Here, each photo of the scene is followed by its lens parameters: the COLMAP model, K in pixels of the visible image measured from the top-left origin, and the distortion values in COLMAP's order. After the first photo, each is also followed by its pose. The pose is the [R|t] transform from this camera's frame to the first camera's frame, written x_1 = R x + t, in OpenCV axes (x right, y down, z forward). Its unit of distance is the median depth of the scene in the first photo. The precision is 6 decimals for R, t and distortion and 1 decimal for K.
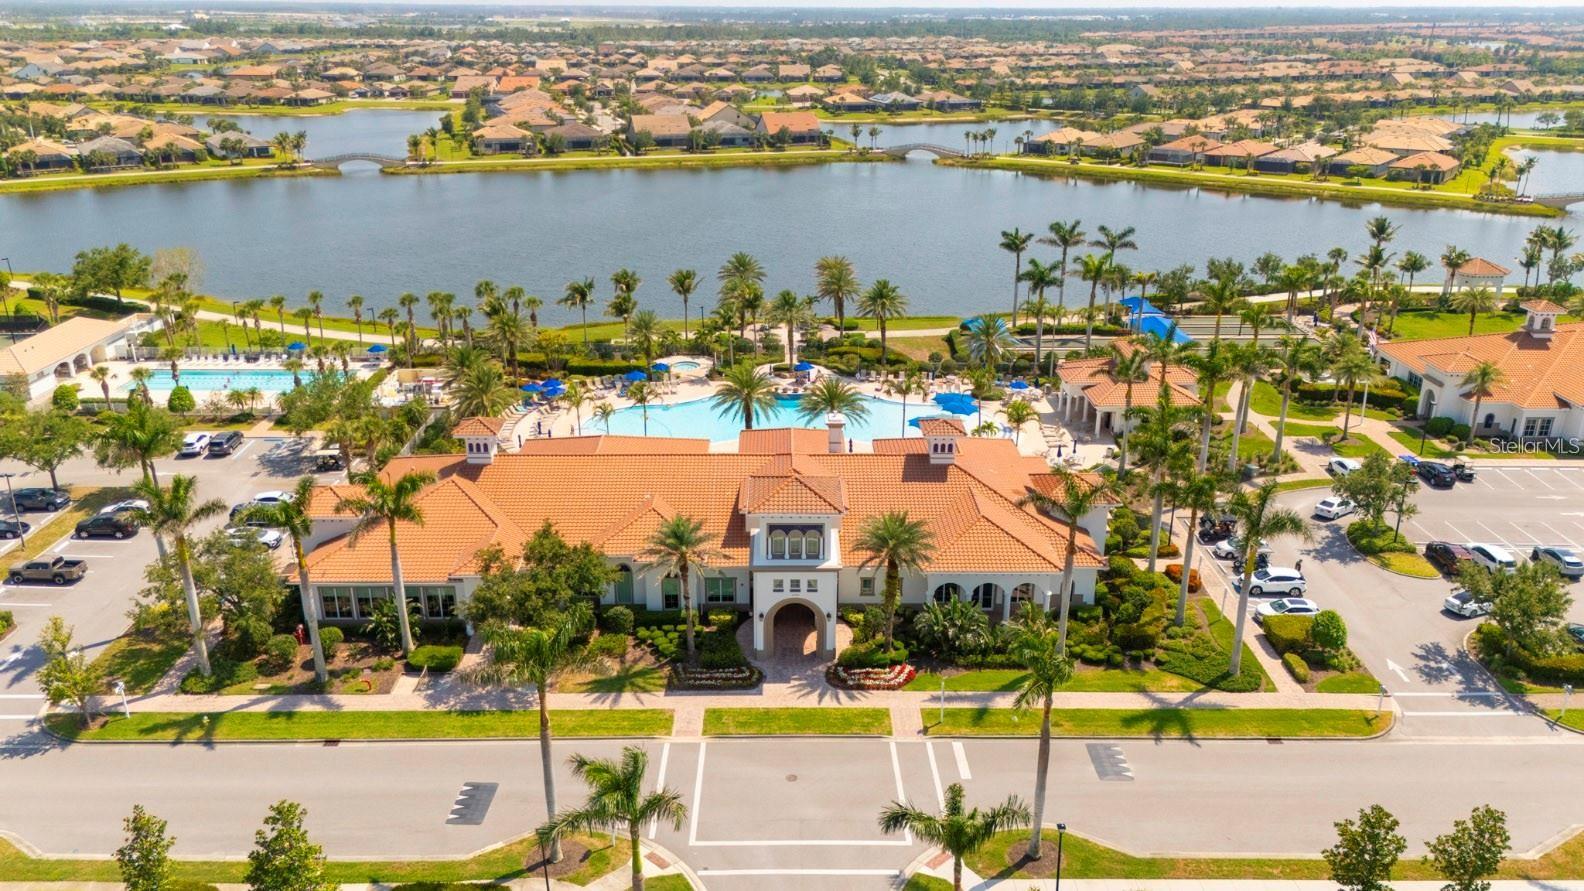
lens RADIAL K [[1176.2, 0, 794.5], [0, 1176.2, 452.3], [0, 0, 1]] dist [0.062358, -0.042234]
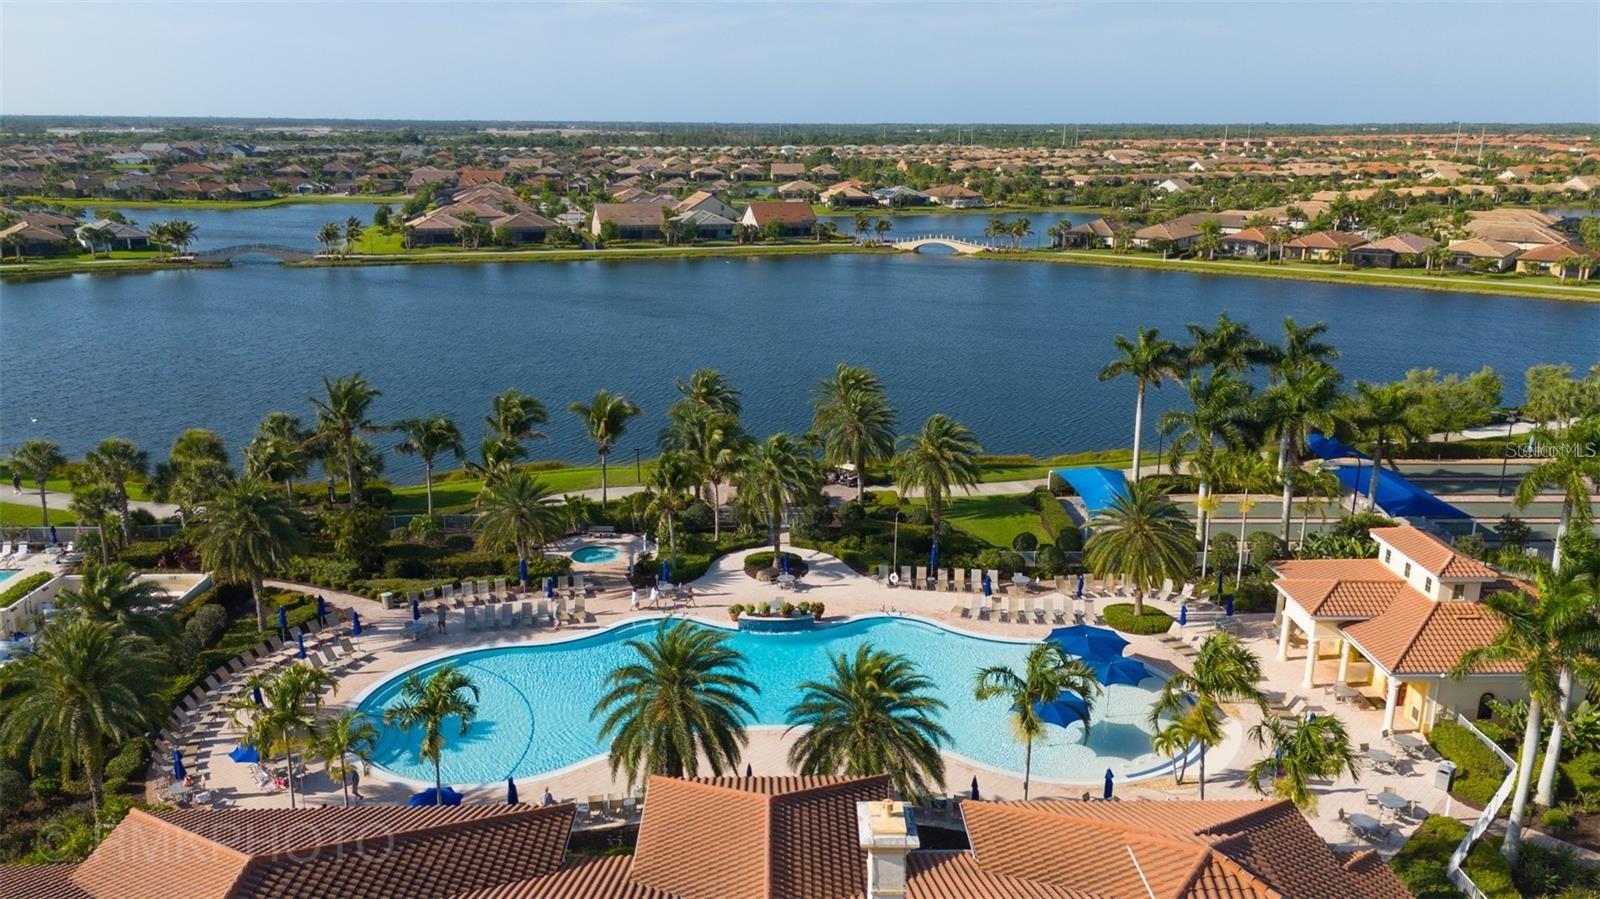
lens RADIAL K [[1188.1, 0, 802.6], [0, 1188.1, 456.3], [0, 0, 1]] dist [0.062358, -0.042234]
pose [[0.999940, -0.002216, 0.010757, 0.001162], [0.003158, 0.996079, -0.088413, -0.029340], [-0.010519, 0.088441, 0.996026, 0.168686]]
